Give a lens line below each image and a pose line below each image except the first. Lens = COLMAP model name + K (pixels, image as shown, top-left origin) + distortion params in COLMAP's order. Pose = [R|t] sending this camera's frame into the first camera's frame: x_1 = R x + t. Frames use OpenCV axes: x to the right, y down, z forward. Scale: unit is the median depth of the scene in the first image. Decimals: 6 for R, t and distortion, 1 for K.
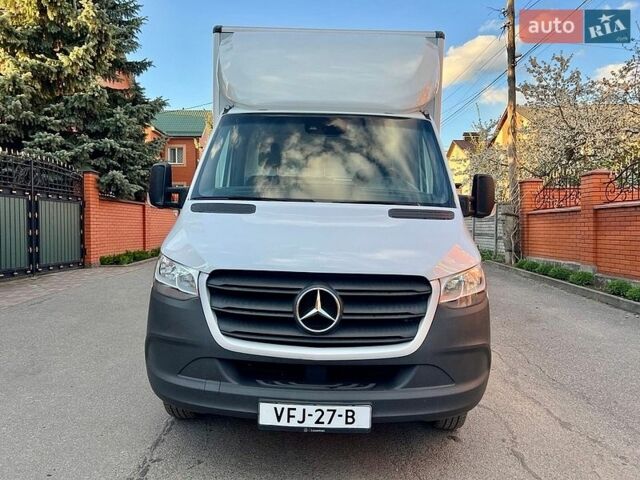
lens RADIAL K [[481.7, 0, 320.0], [0, 481.7, 240.0], [0, 0, 1]] dist [0.052791, -0.051119]
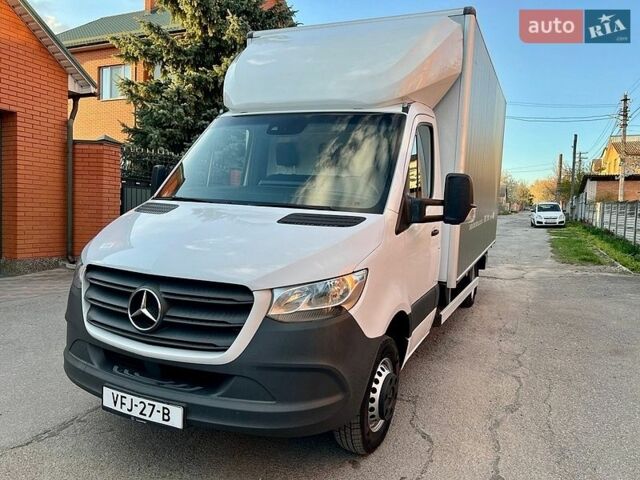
lens RADIAL K [[485.9, 0, 320.0], [0, 485.9, 240.0], [0, 0, 1]] dist [0.042711, -0.047848]
pose [[0.914637, 0.050385, -0.401125, 0.742921], [-0.042893, 0.998697, 0.027643, -0.051312], [0.401995, -0.008078, 0.915606, 0.165937]]
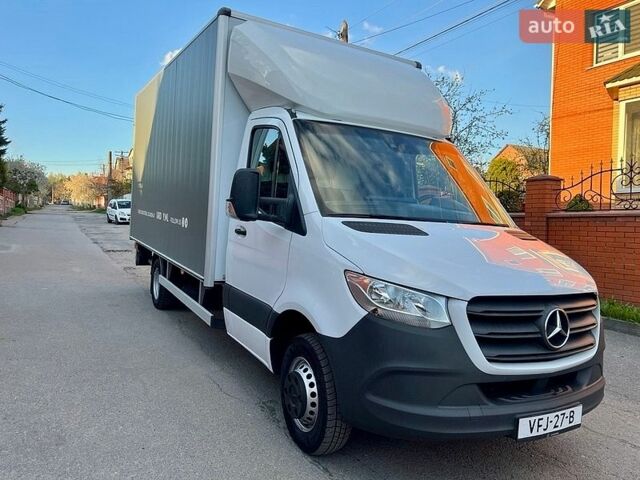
lens RADIAL K [[485.9, 0, 320.0], [0, 485.9, 240.0], [0, 0, 1]] dist [0.042711, -0.047848]
pose [[0.860070, 0.001484, 0.510174, -1.025831], [-0.009463, 0.999870, 0.013045, -0.068129], [-0.510088, -0.016048, 0.859972, 0.289845]]
